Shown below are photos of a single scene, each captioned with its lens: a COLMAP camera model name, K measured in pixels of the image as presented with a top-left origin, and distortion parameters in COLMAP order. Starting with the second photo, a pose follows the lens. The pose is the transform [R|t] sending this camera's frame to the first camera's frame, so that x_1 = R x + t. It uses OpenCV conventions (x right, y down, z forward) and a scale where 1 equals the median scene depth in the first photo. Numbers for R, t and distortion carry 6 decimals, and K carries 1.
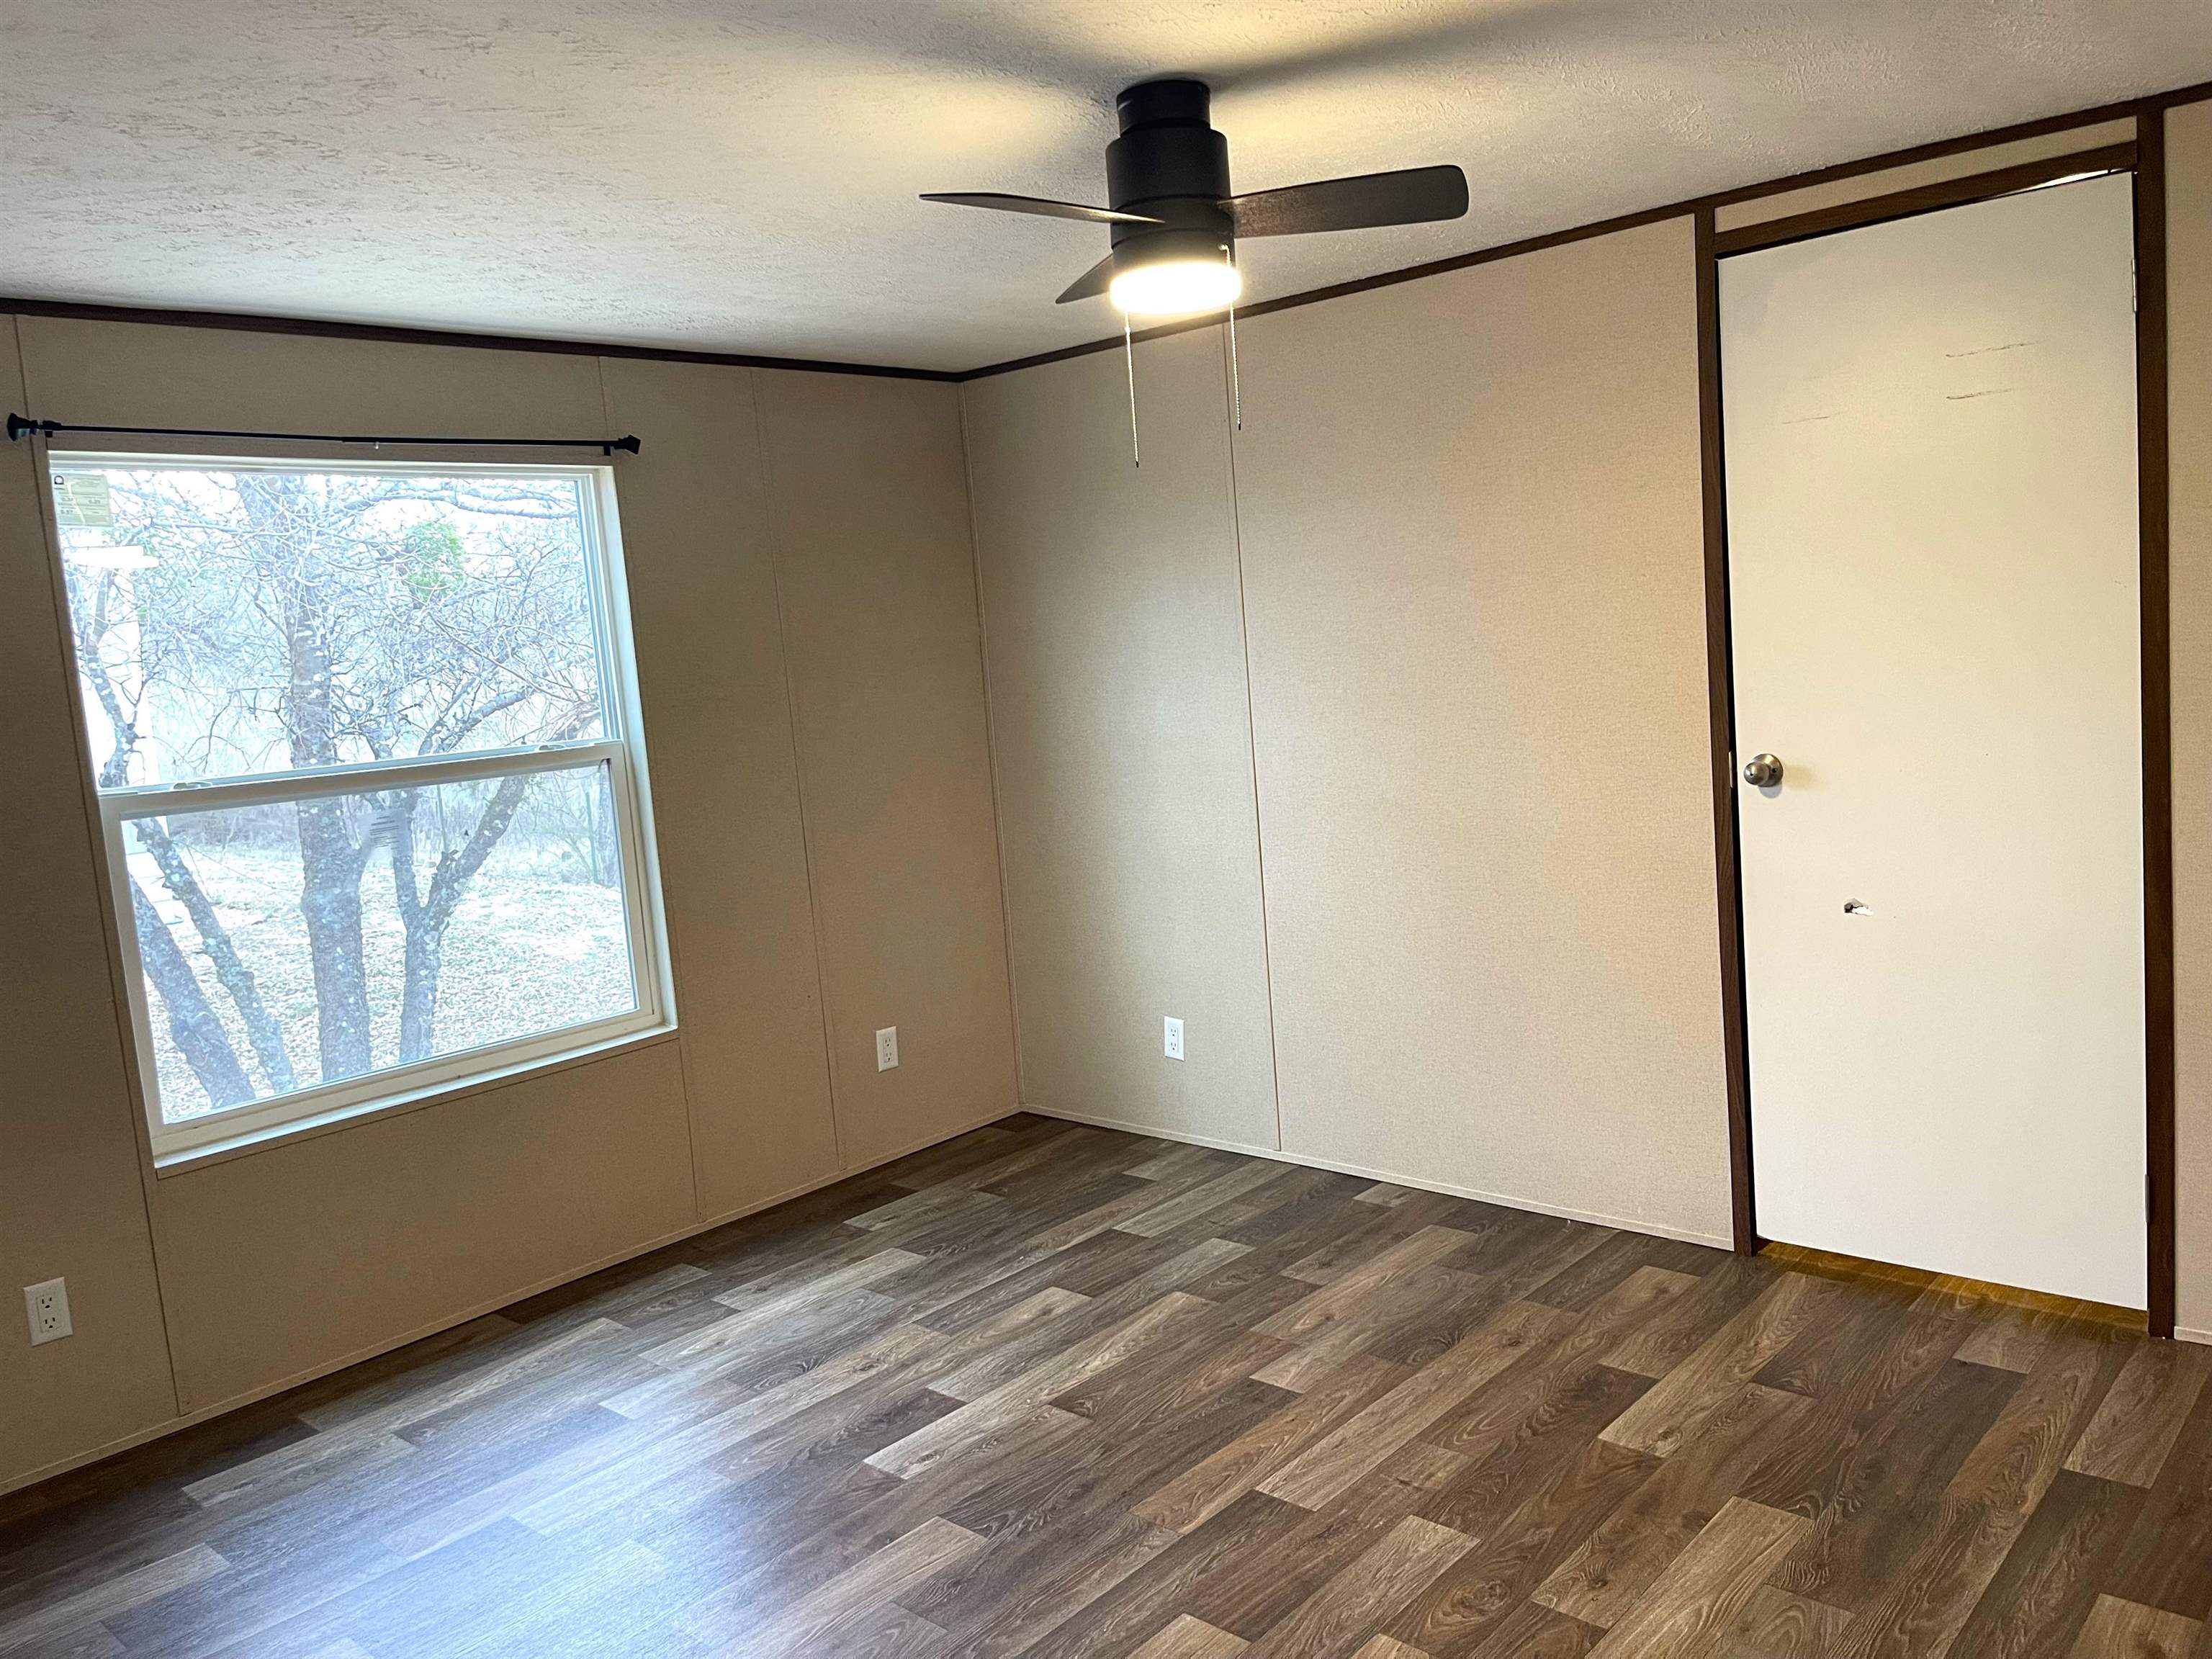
lens RADIAL K [[1675.1, 0, 1106.0], [0, 1675.1, 829.5], [0, 0, 1]] dist [0.064593, -0.077968]
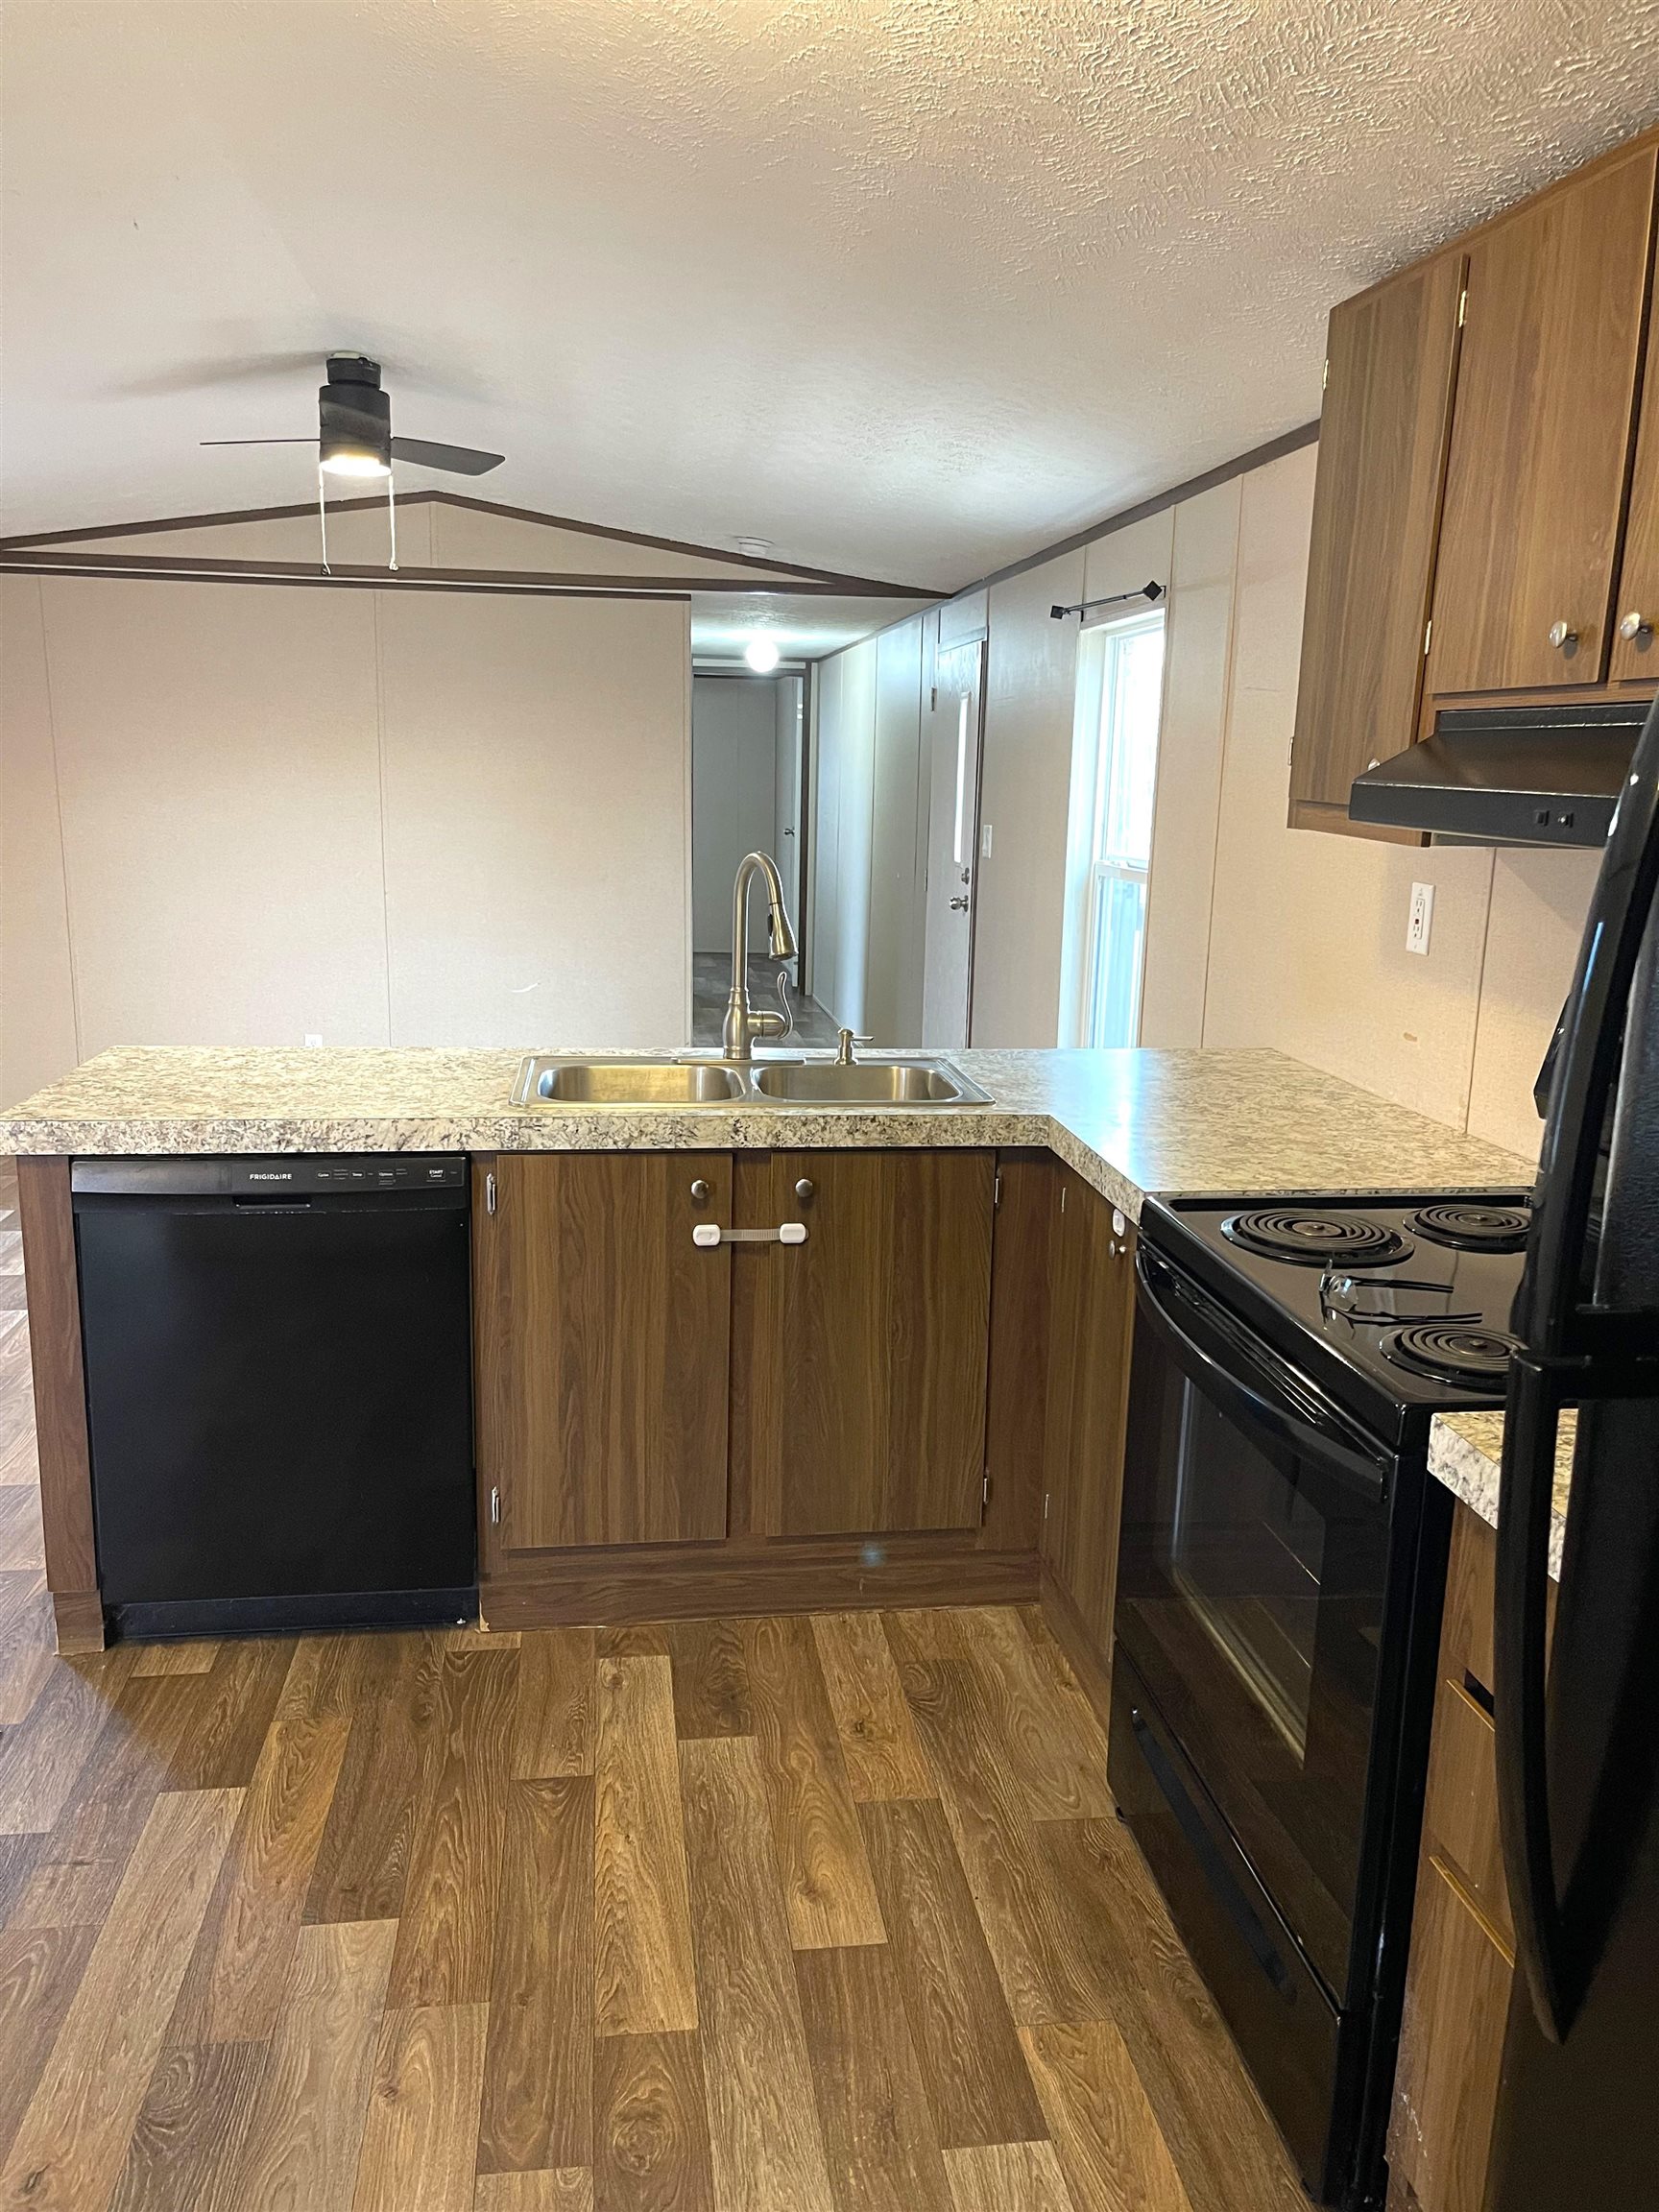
lens RADIAL K [[1675.1, 0, 826.0], [0, 1675.1, 1093.4], [0, 0, 1]] dist [0.064593, -0.077968]
pose [[-0.640952, 0.214302, -0.737059, 0.396959], [-0.065473, 0.941472, 0.330671, -0.228403], [0.764784, 0.260201, -0.589407, 1.396880]]
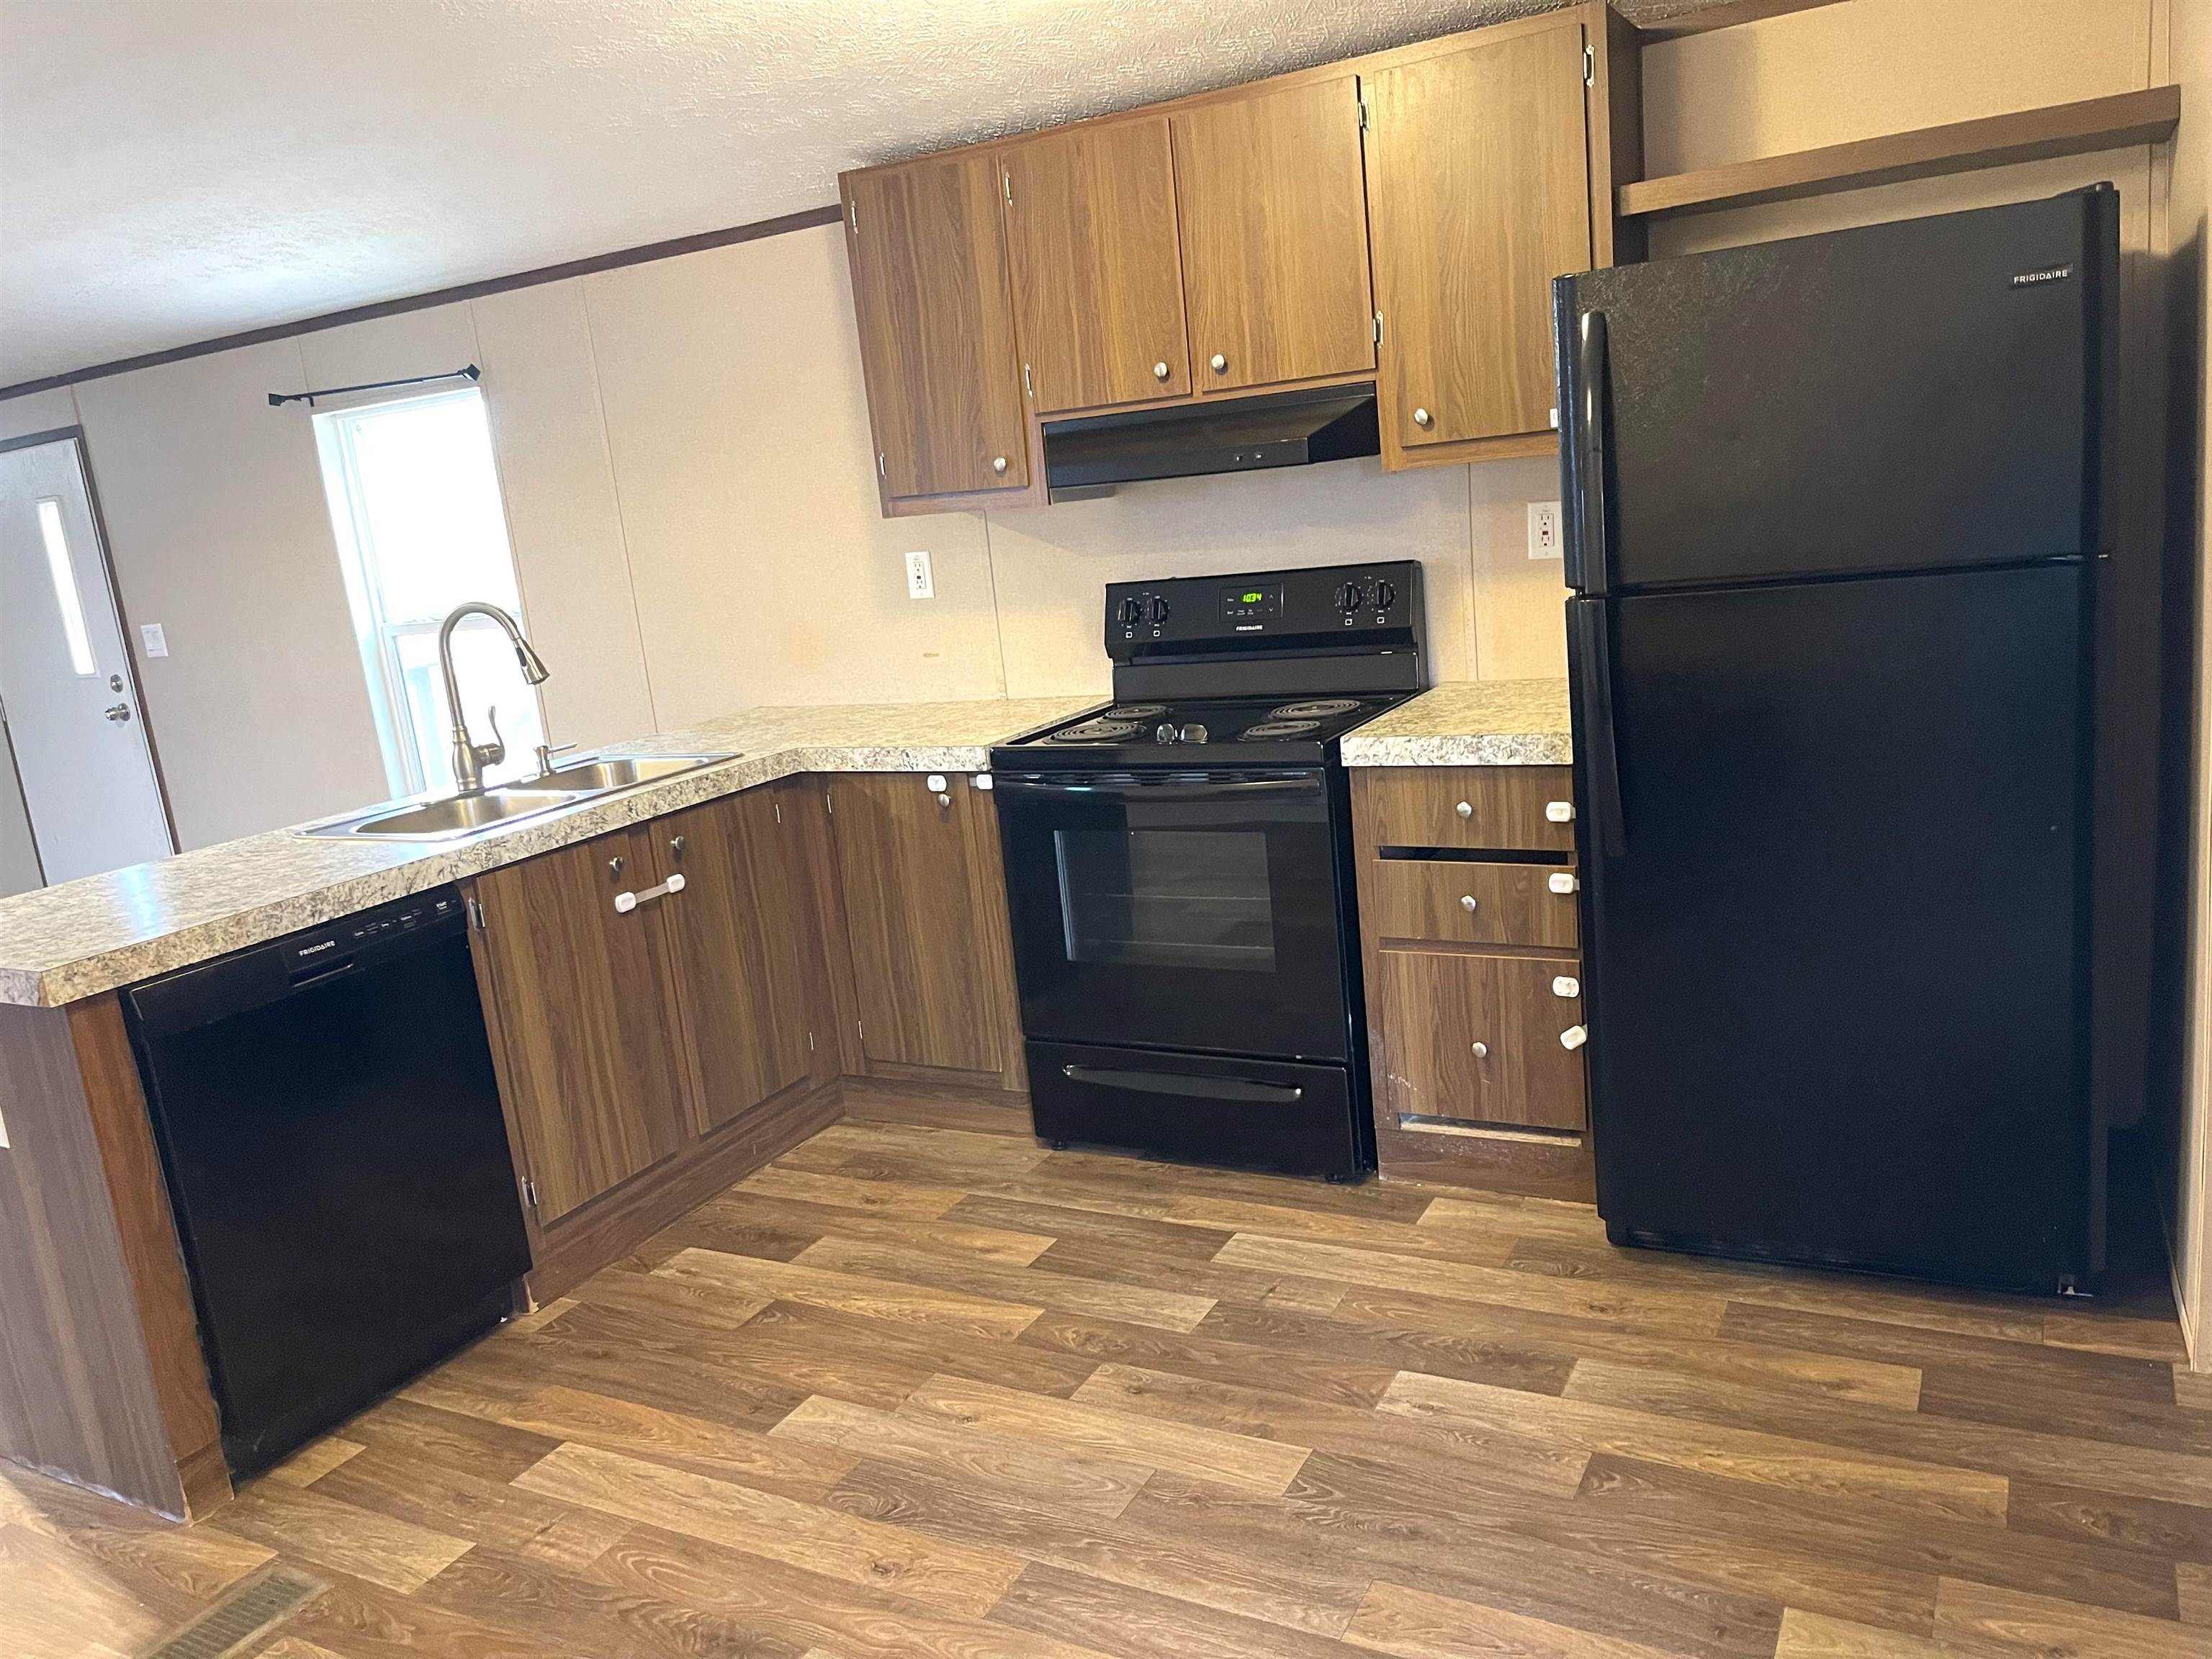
lens RADIAL K [[1675.1, 0, 1106.0], [0, 1675.1, 829.5], [0, 0, 1]] dist [0.064593, -0.077968]
pose [[0.246683, 0.254756, -0.935012, 0.846888], [-0.035566, 0.966559, 0.253968, -0.189560], [0.968443, -0.029395, 0.247495, 0.897843]]
